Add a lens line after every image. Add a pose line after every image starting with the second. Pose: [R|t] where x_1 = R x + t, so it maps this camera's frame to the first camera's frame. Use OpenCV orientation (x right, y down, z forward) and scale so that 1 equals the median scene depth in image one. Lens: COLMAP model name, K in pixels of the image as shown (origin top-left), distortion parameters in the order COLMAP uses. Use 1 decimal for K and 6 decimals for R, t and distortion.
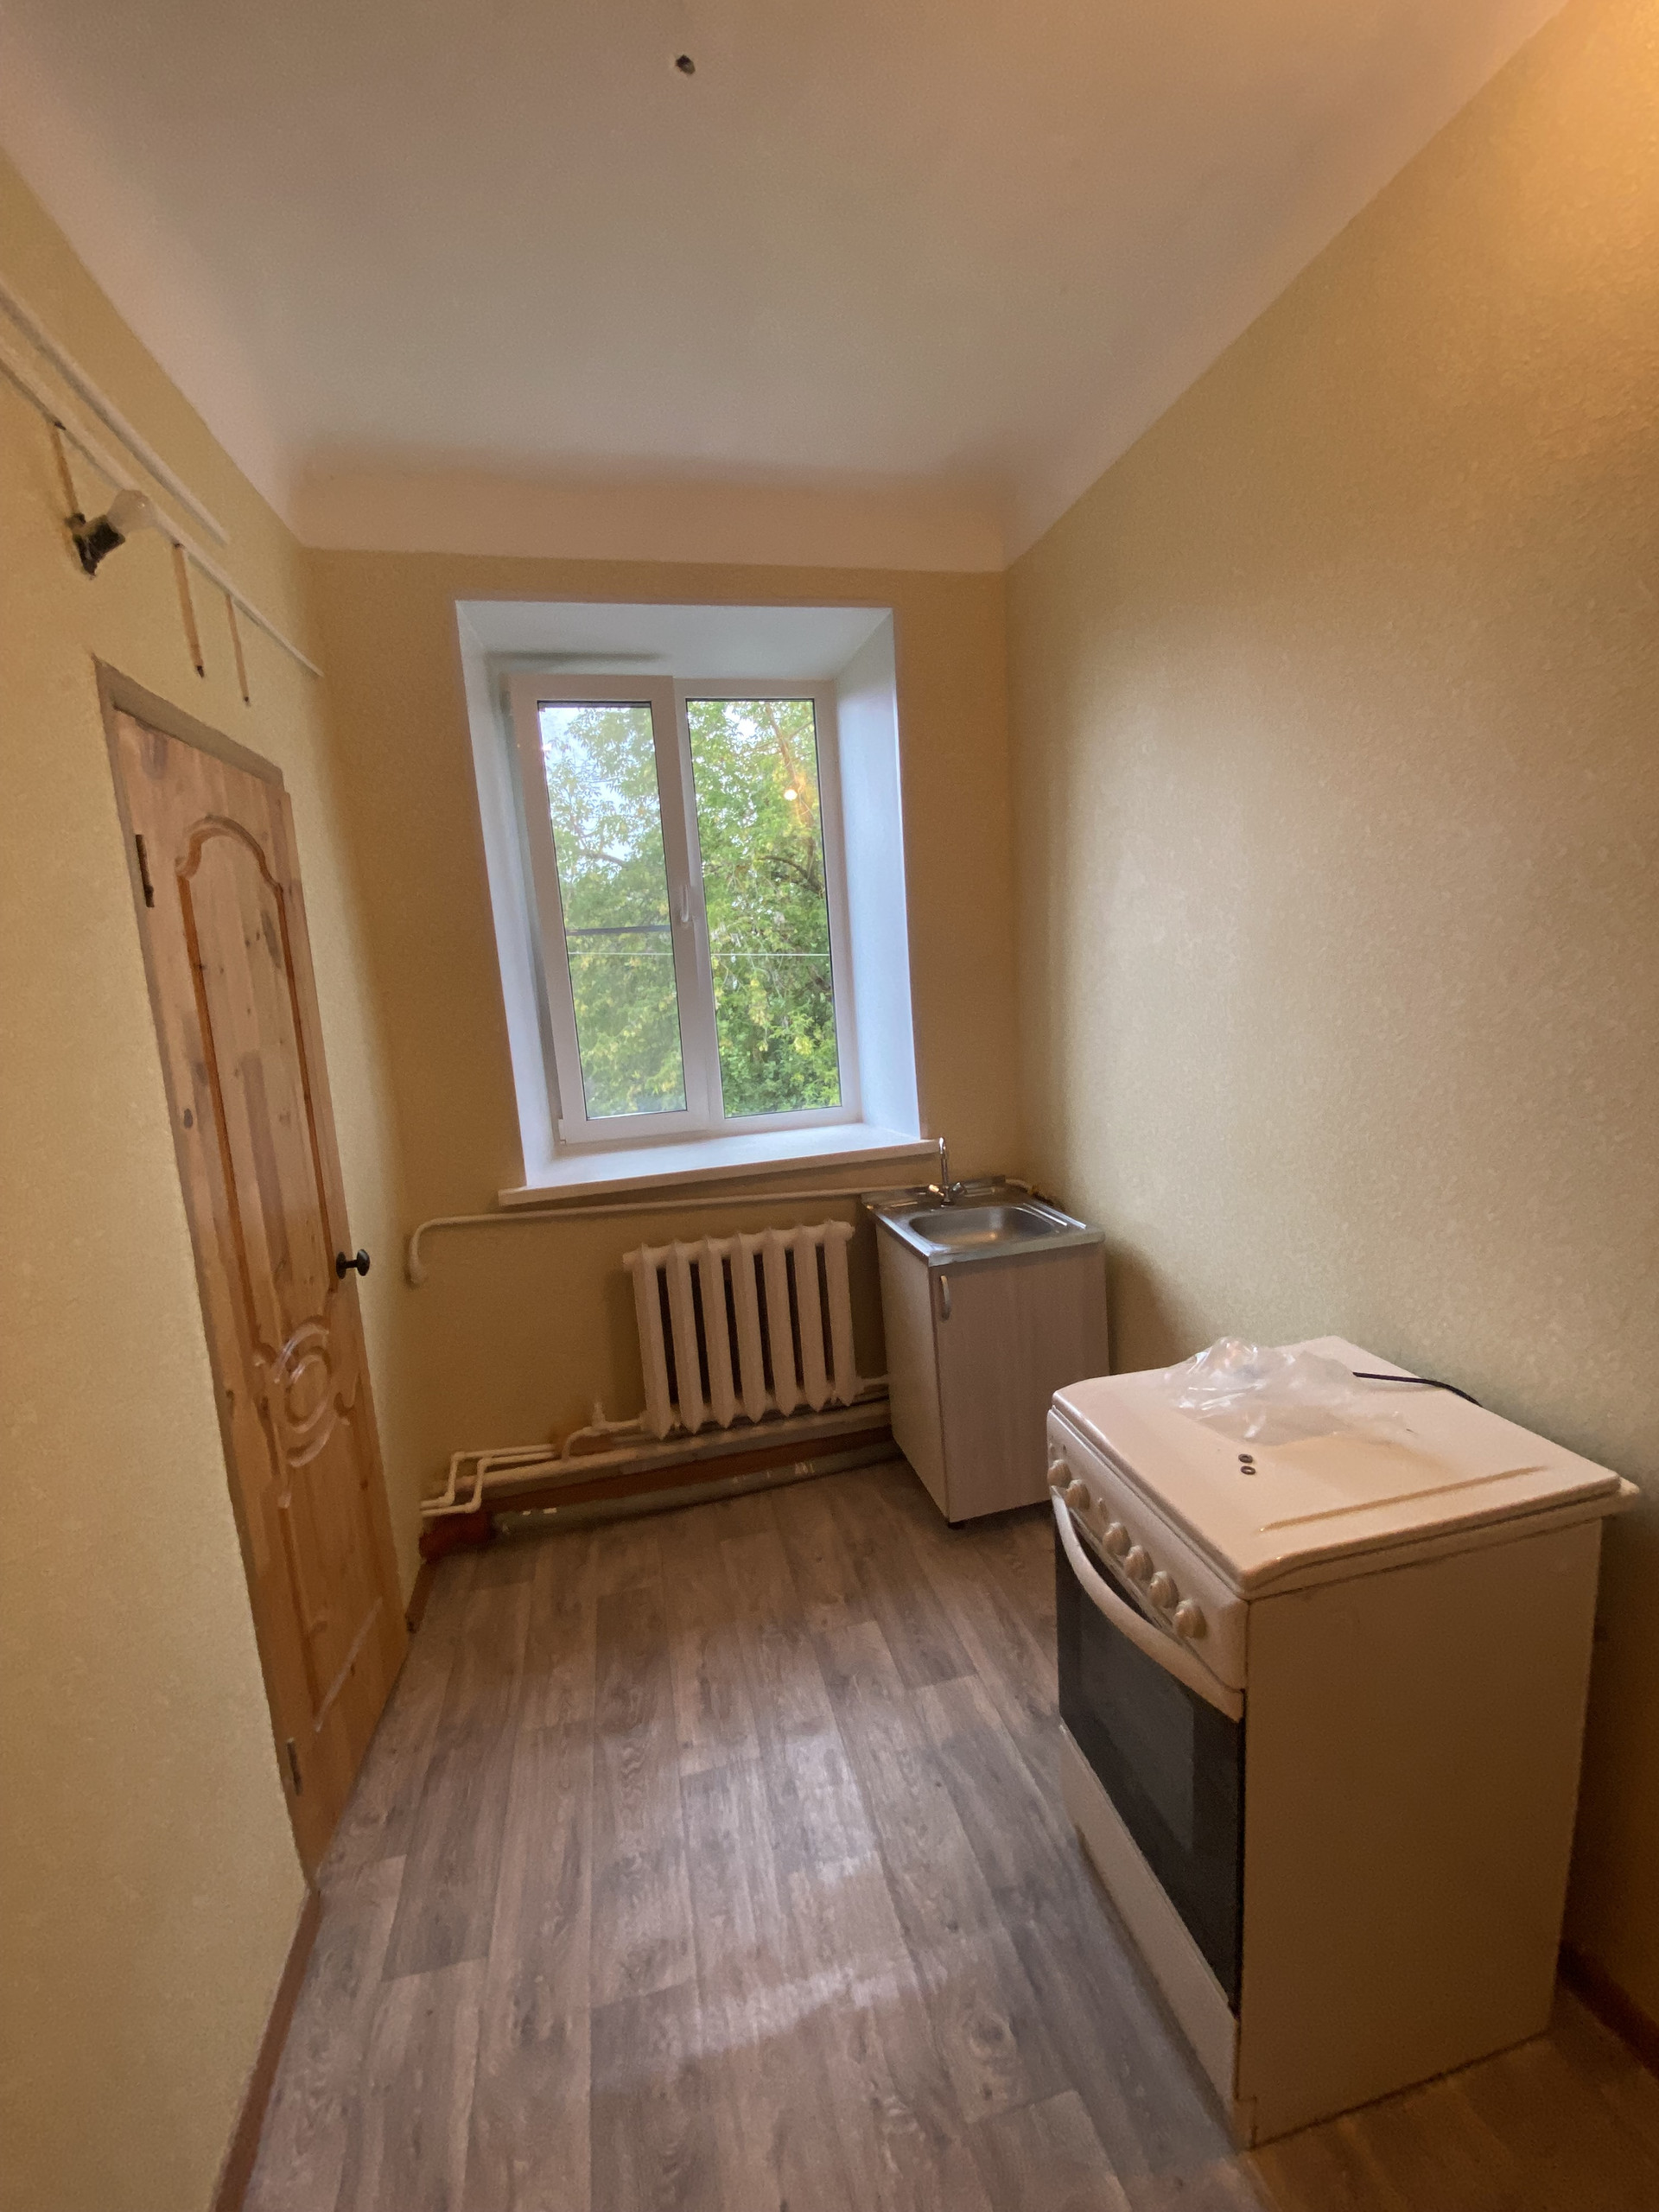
lens RADIAL K [[930.3, 0, 845.5], [0, 930.3, 1101.8], [0, 0, 1]] dist [0.026376, -0.024997]
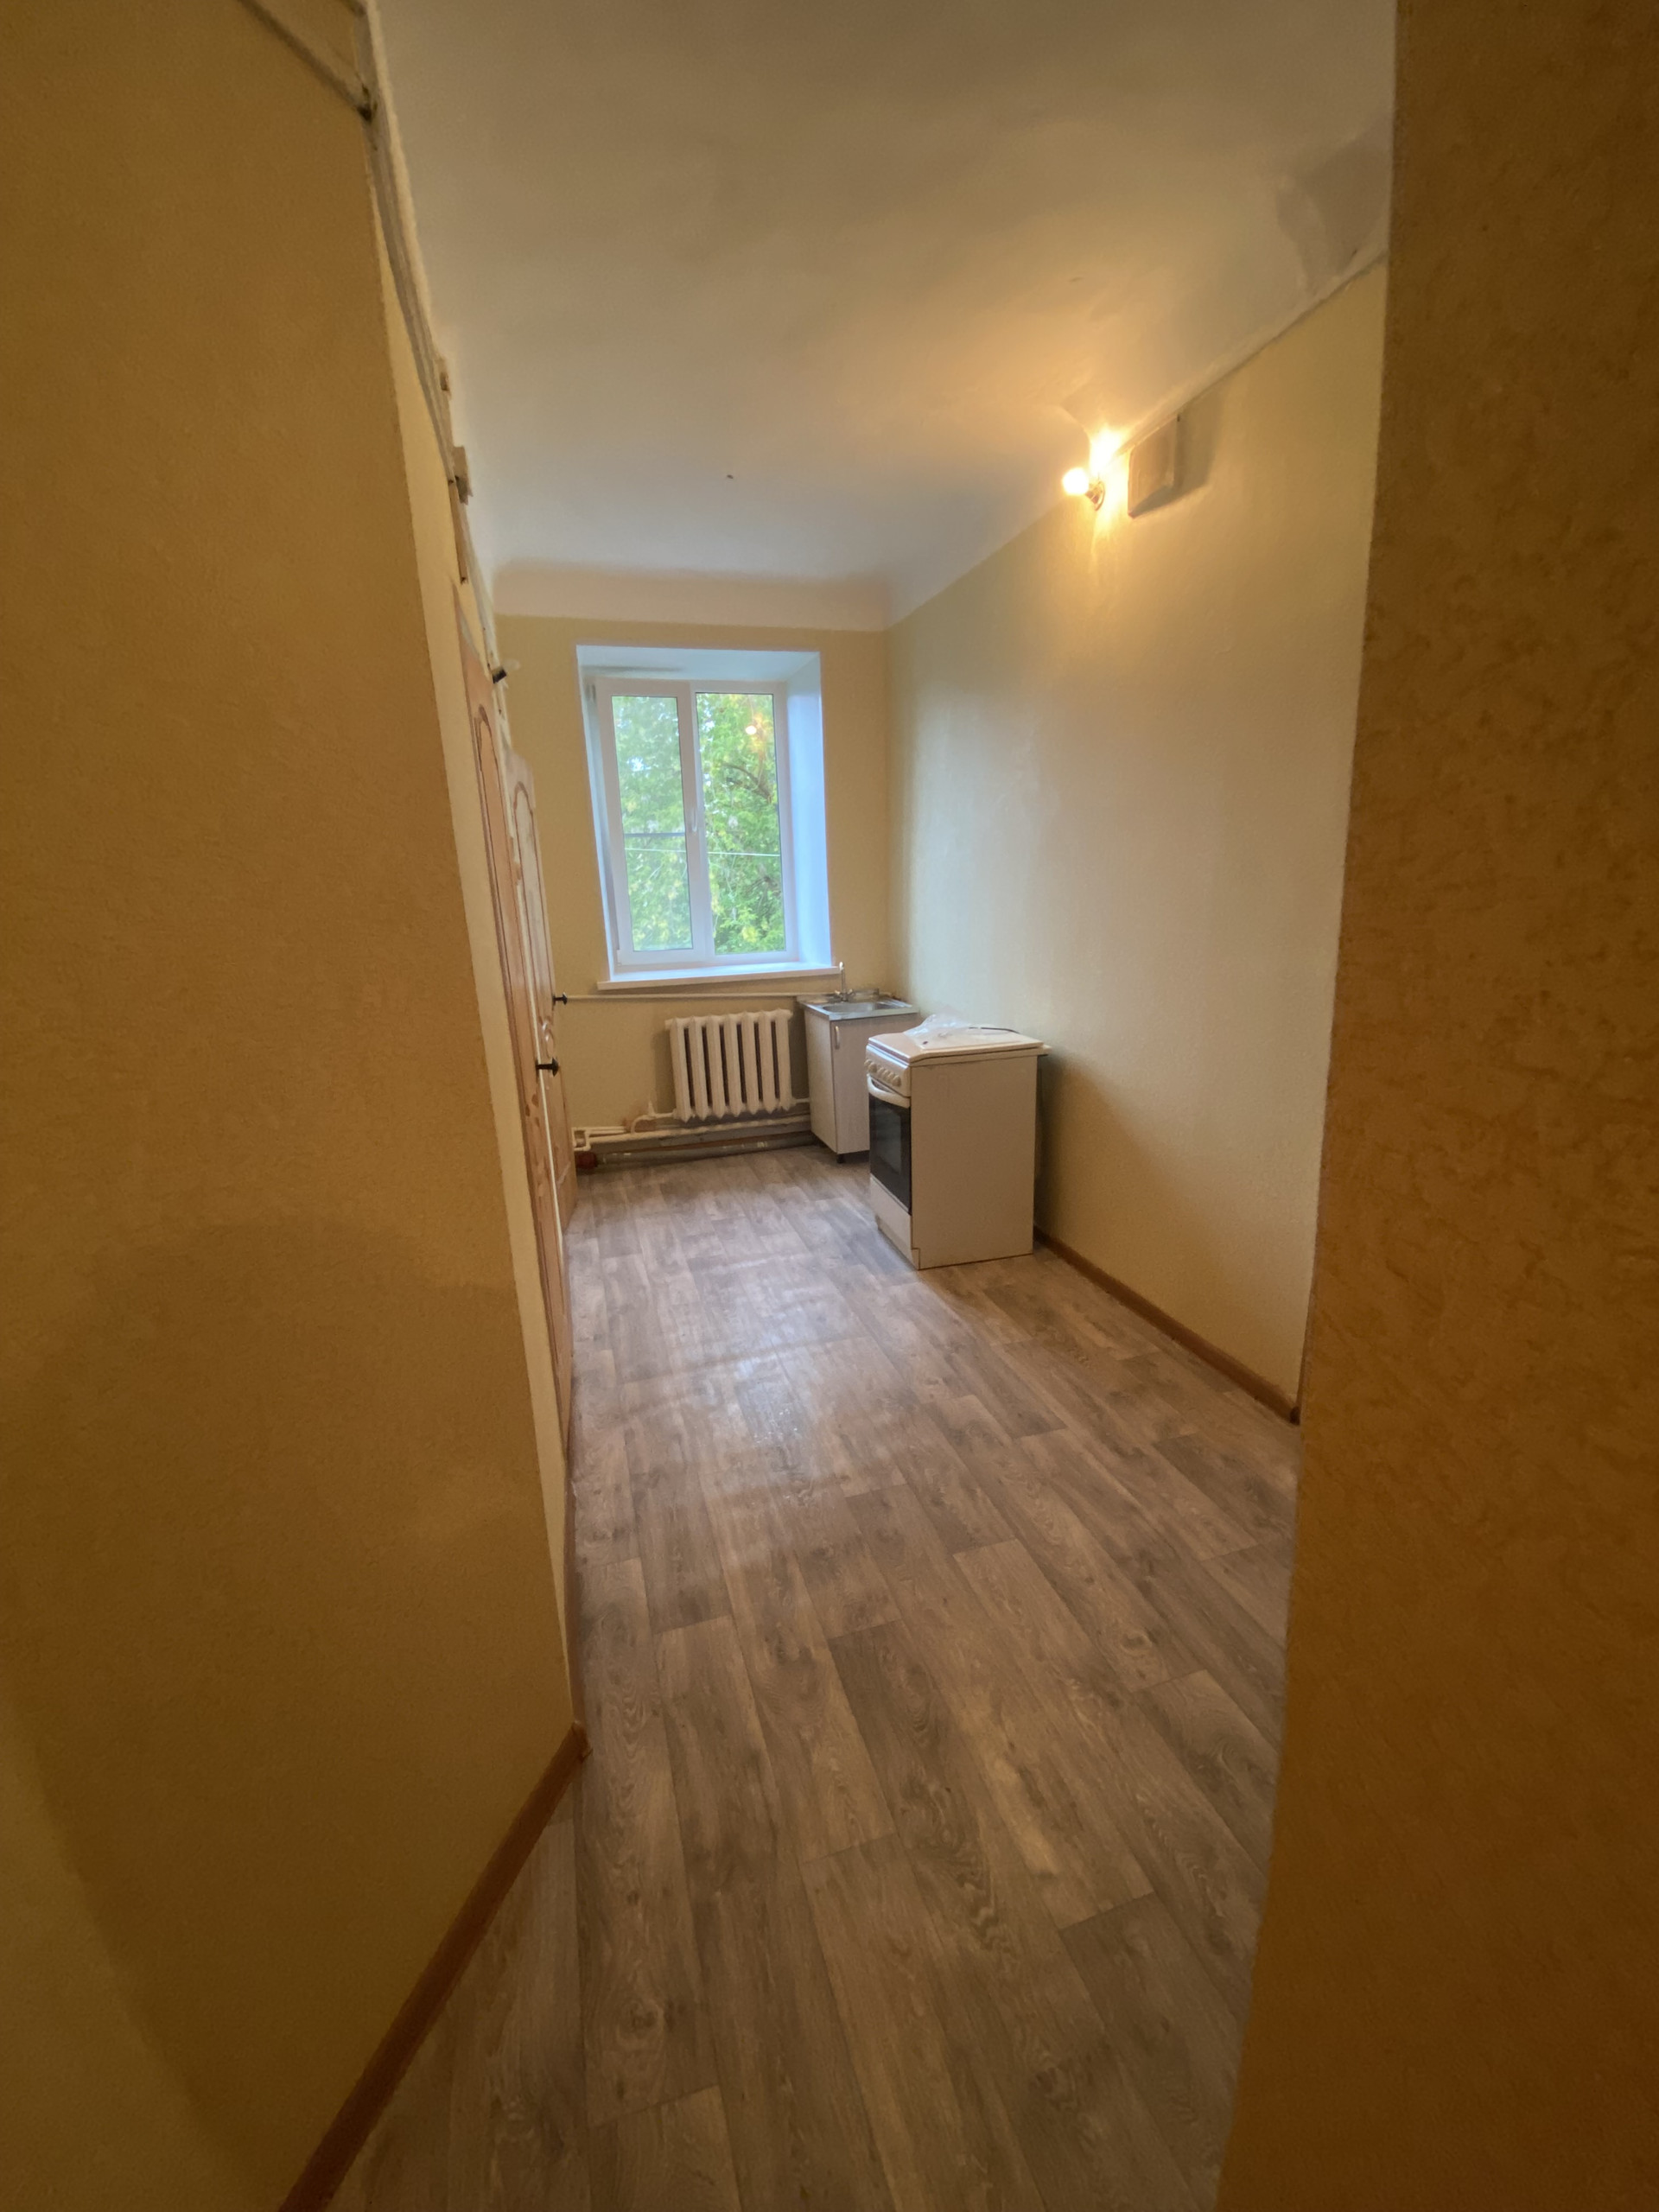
lens RADIAL K [[930.3, 0, 845.5], [0, 930.3, 1101.8], [0, 0, 1]] dist [0.026376, -0.024997]
pose [[0.997781, 0.019386, 0.063691, 0.000747], [-0.025747, 0.994592, 0.100618, 0.125906], [-0.061396, -0.102034, 0.992884, -0.833520]]
